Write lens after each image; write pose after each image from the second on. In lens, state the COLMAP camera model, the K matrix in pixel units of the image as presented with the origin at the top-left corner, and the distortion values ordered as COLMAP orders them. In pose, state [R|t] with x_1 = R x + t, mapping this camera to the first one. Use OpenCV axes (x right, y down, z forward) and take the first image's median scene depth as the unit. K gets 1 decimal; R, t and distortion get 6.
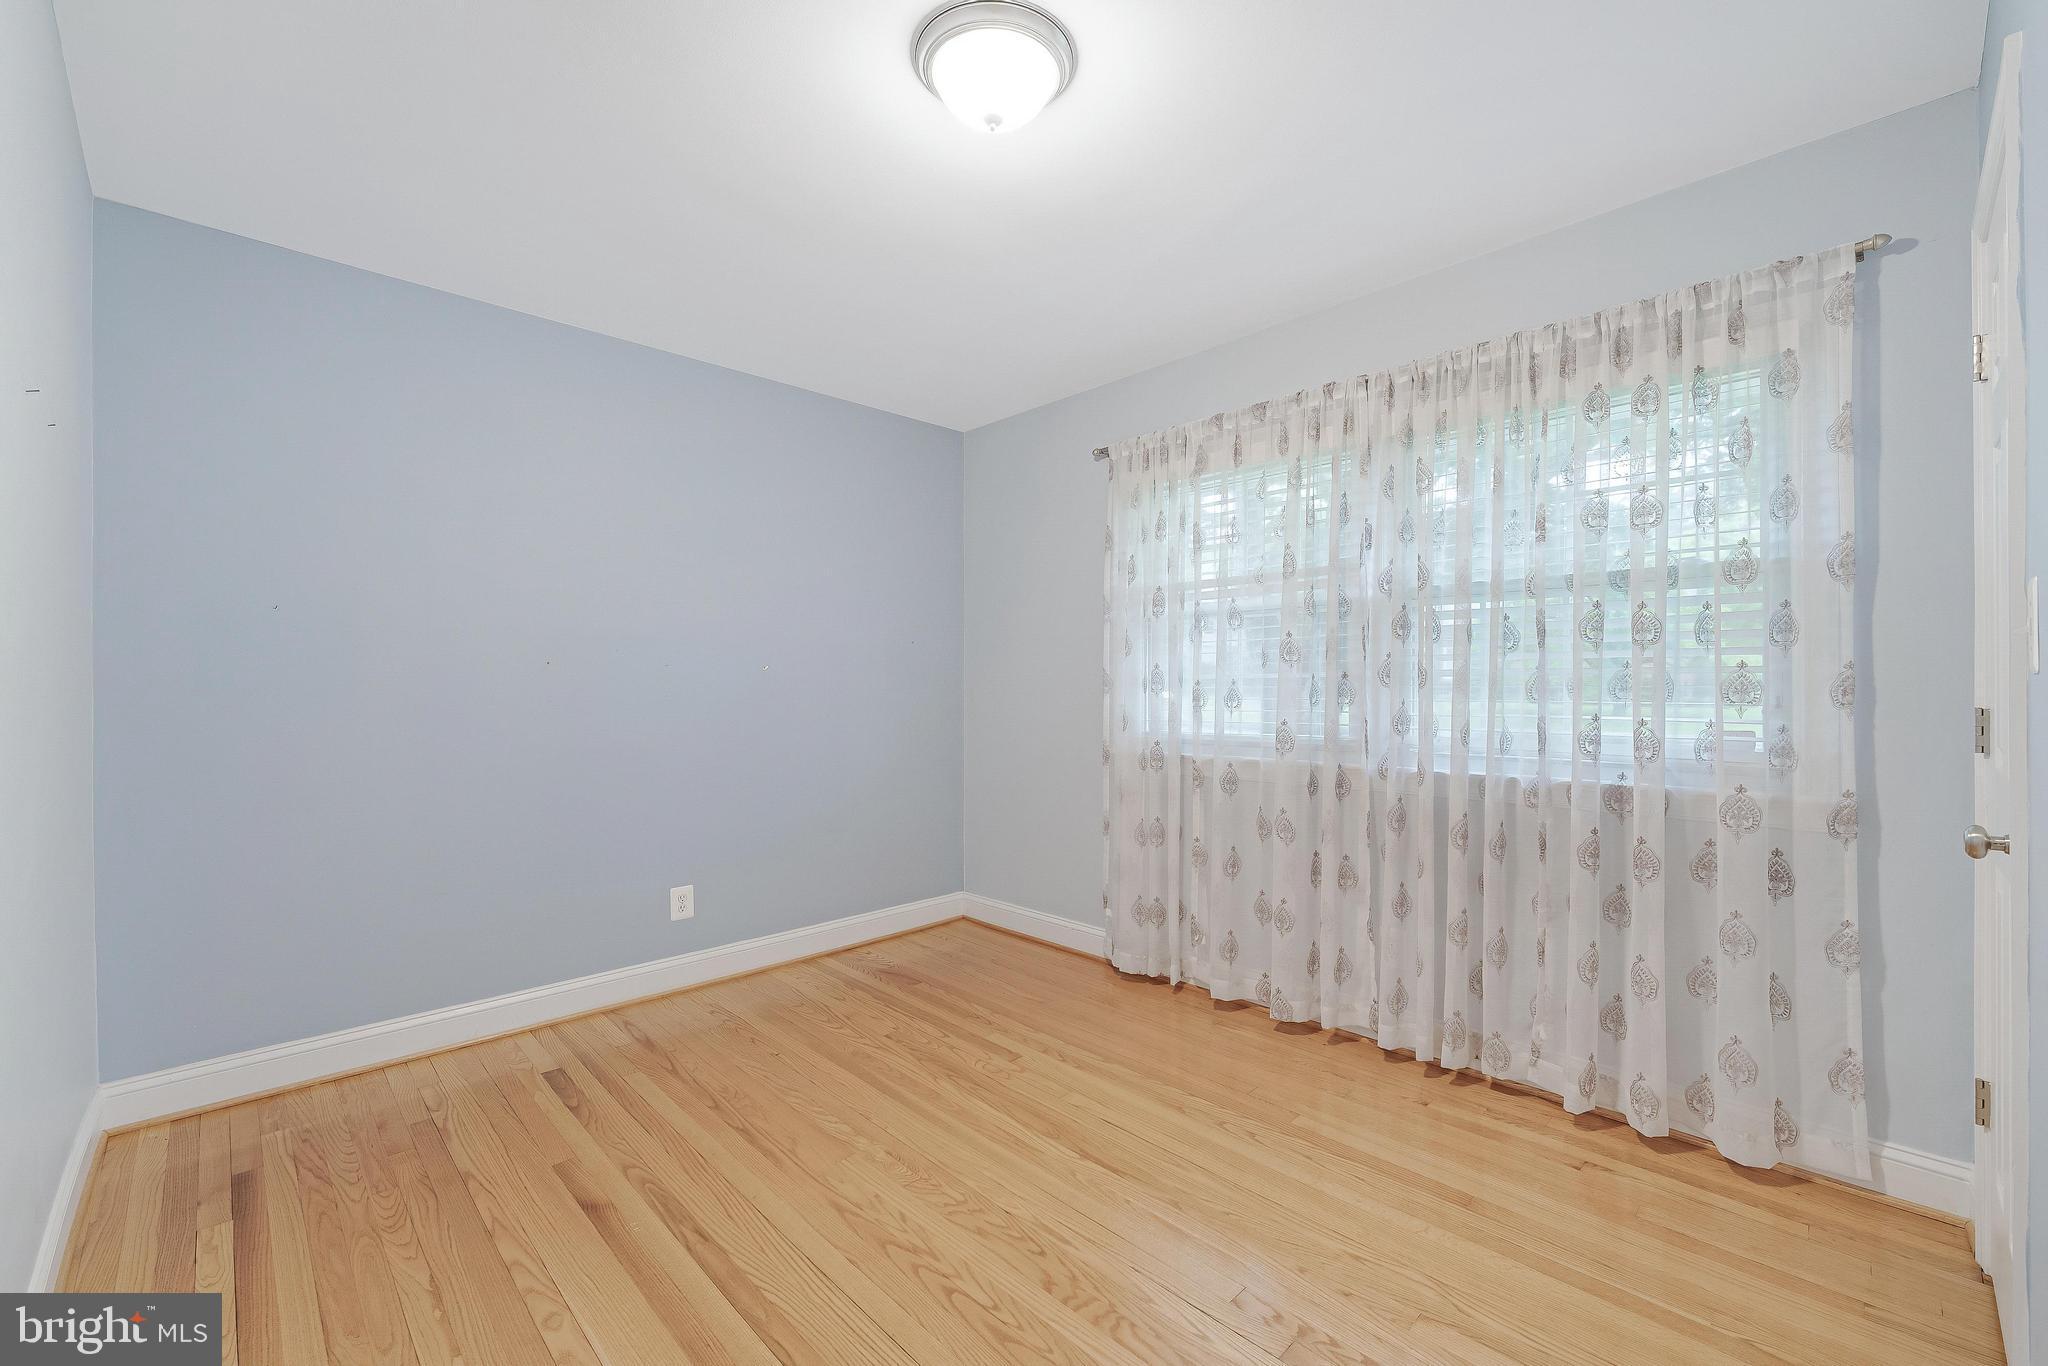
lens RADIAL K [[837.9, 0, 1030.1], [0, 837.9, 683.5], [0, 0, 1]] dist [0.003120, 0.000156]
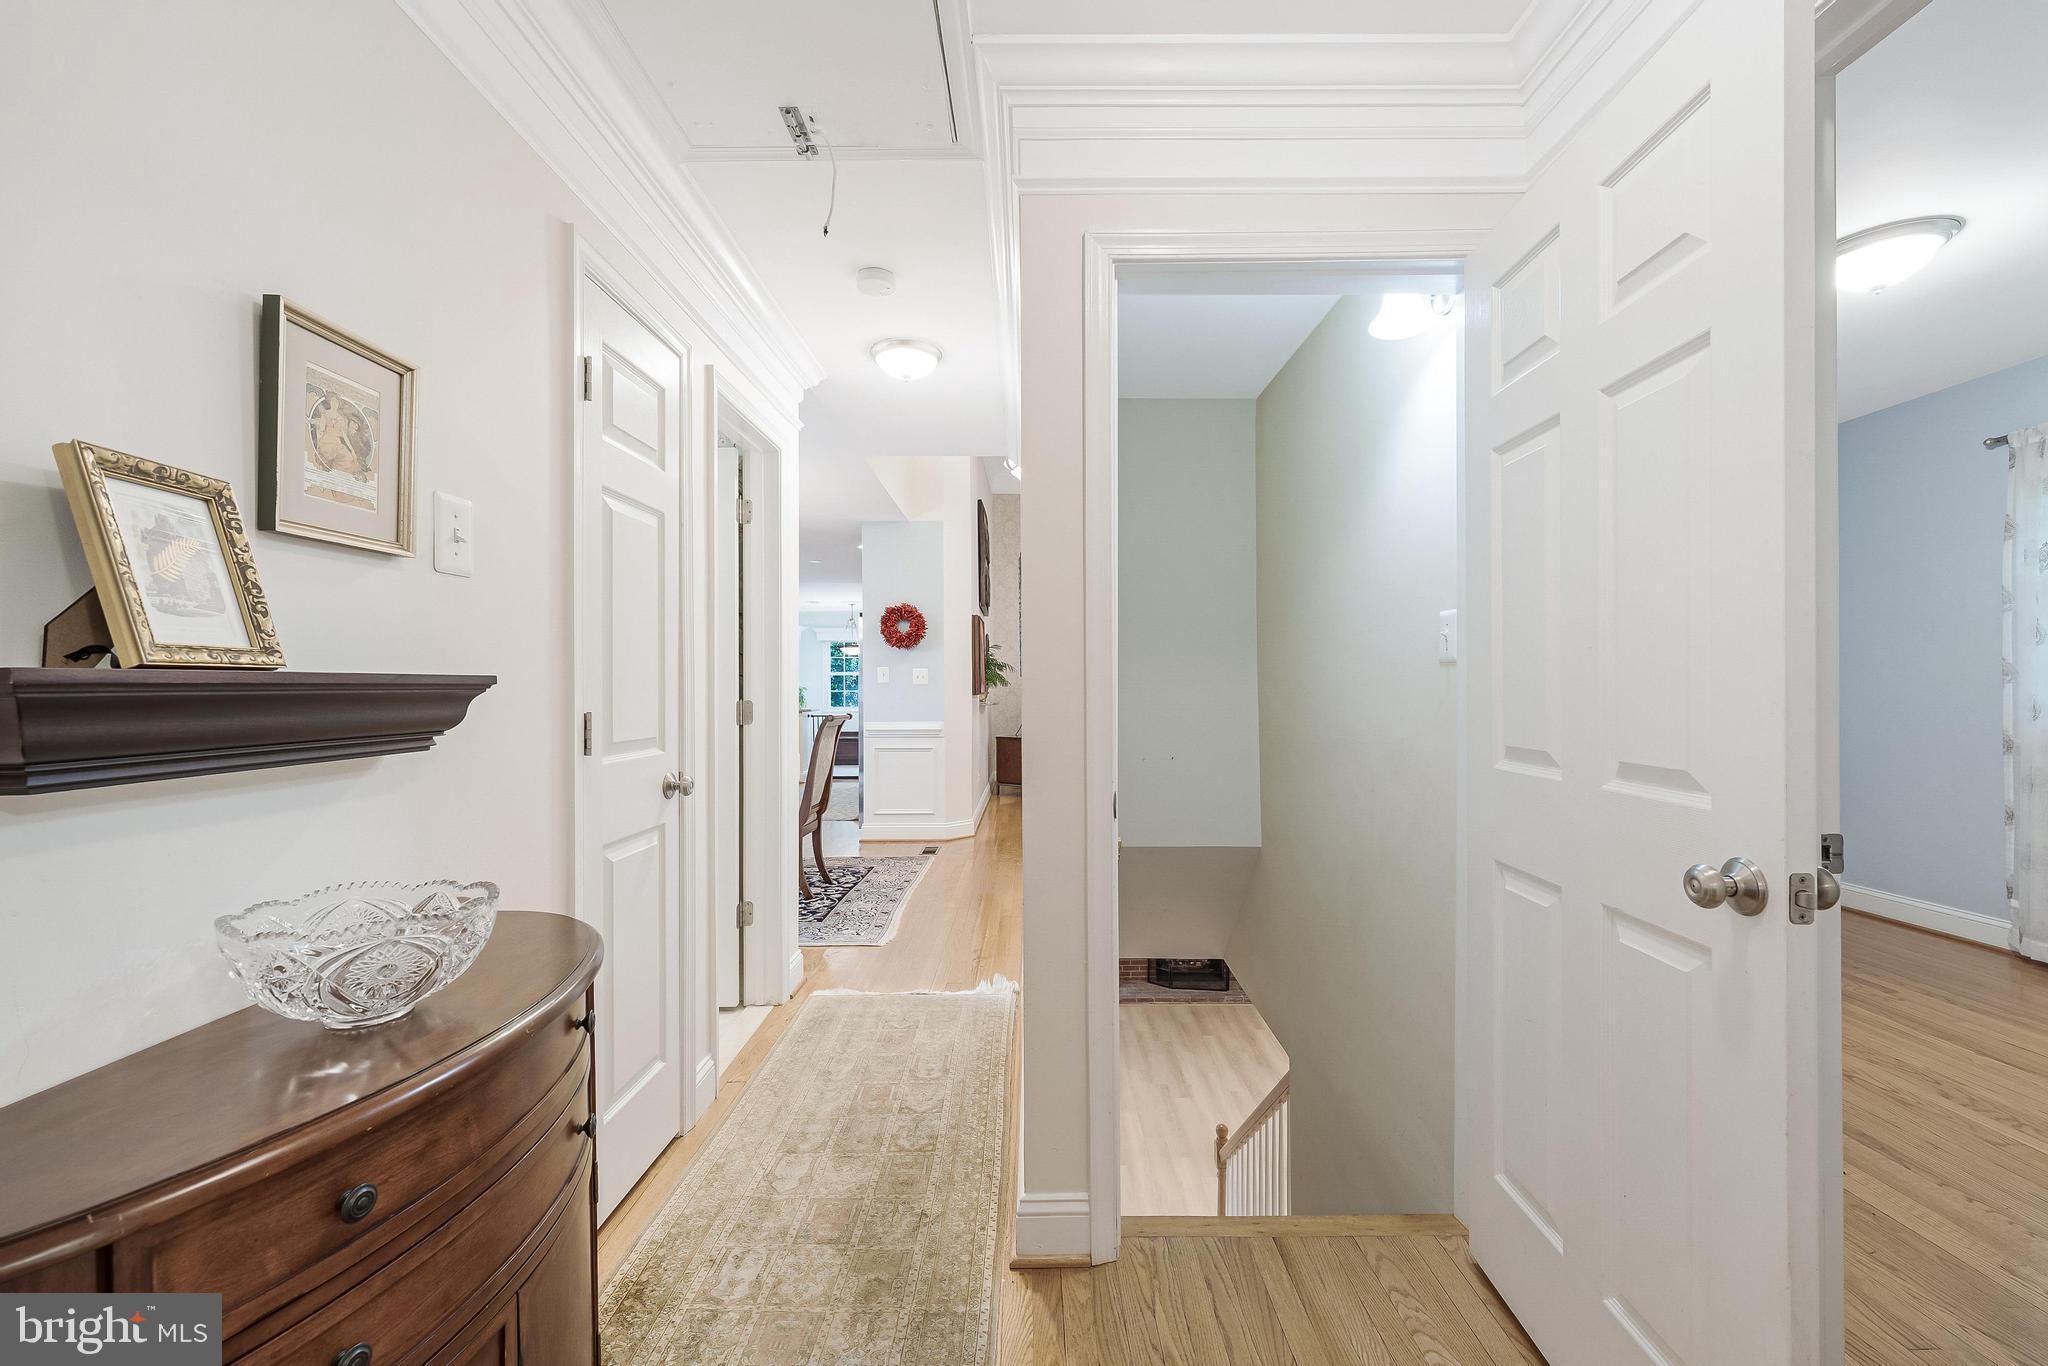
lens RADIAL K [[837.9, 0, 1026.9], [0, 837.9, 682.3], [0, 0, 1]] dist [0.003120, 0.000156]
pose [[0.713777, -0.009765, -0.700305, -0.046114], [0.011304, 0.999933, -0.002421, 0.000101], [0.700281, -0.006188, 0.713840, -0.605396]]
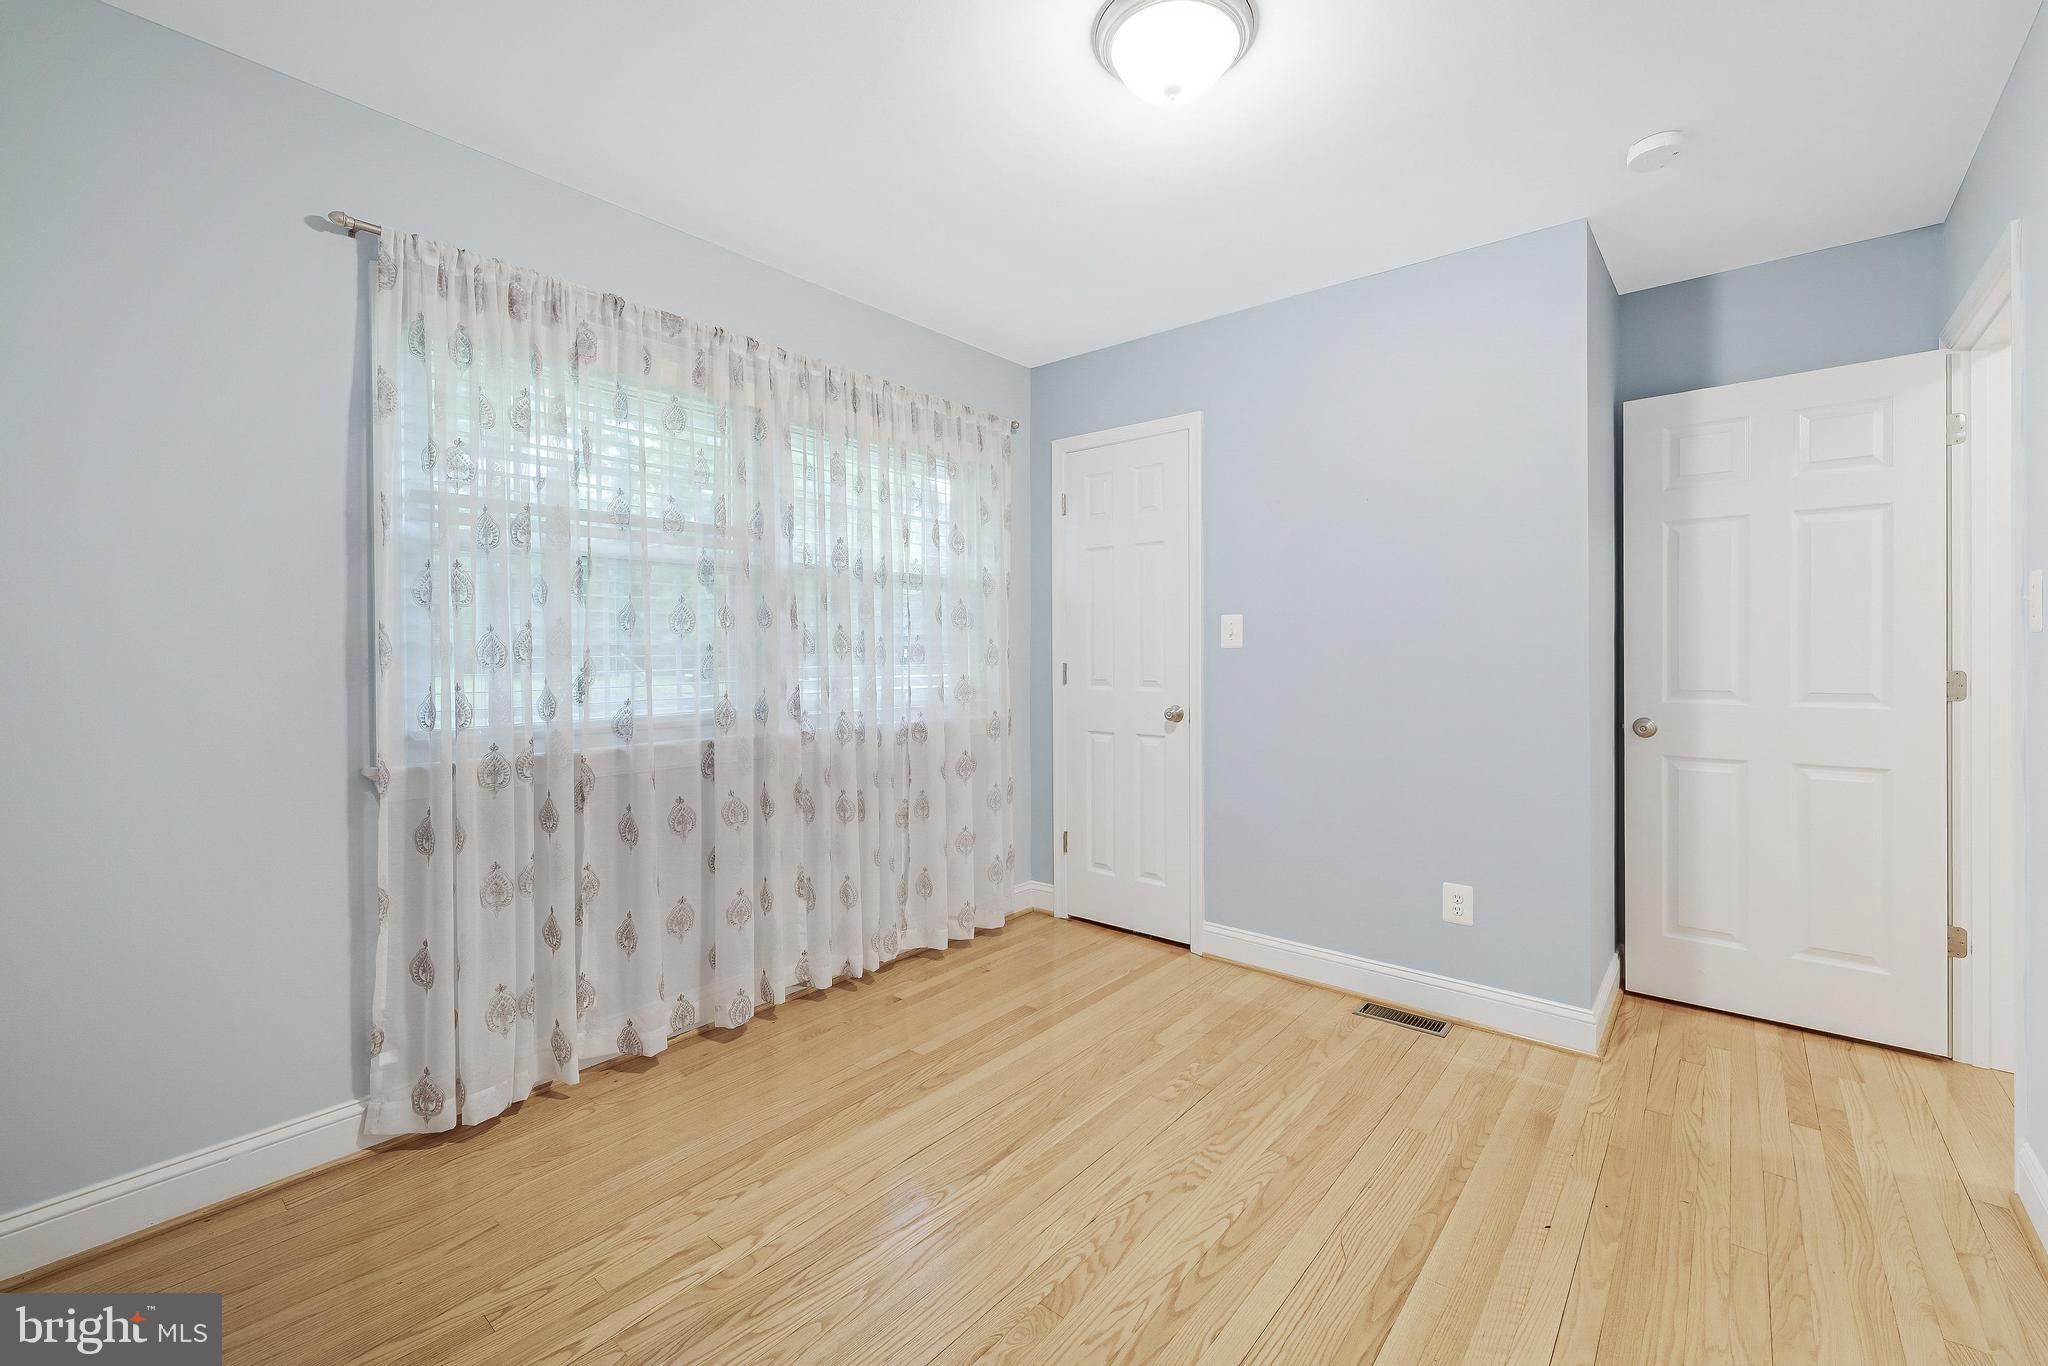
lens RADIAL K [[837.9, 0, 1043.7], [0, 837.9, 655.7], [0, 0, 1]] dist [0.003120, 0.000156]
pose [[-0.096787, -0.003331, 0.995300, -0.582361], [0.004440, 0.999983, 0.003779, 0.002247], [-0.995295, 0.004785, -0.096770, 0.705887]]
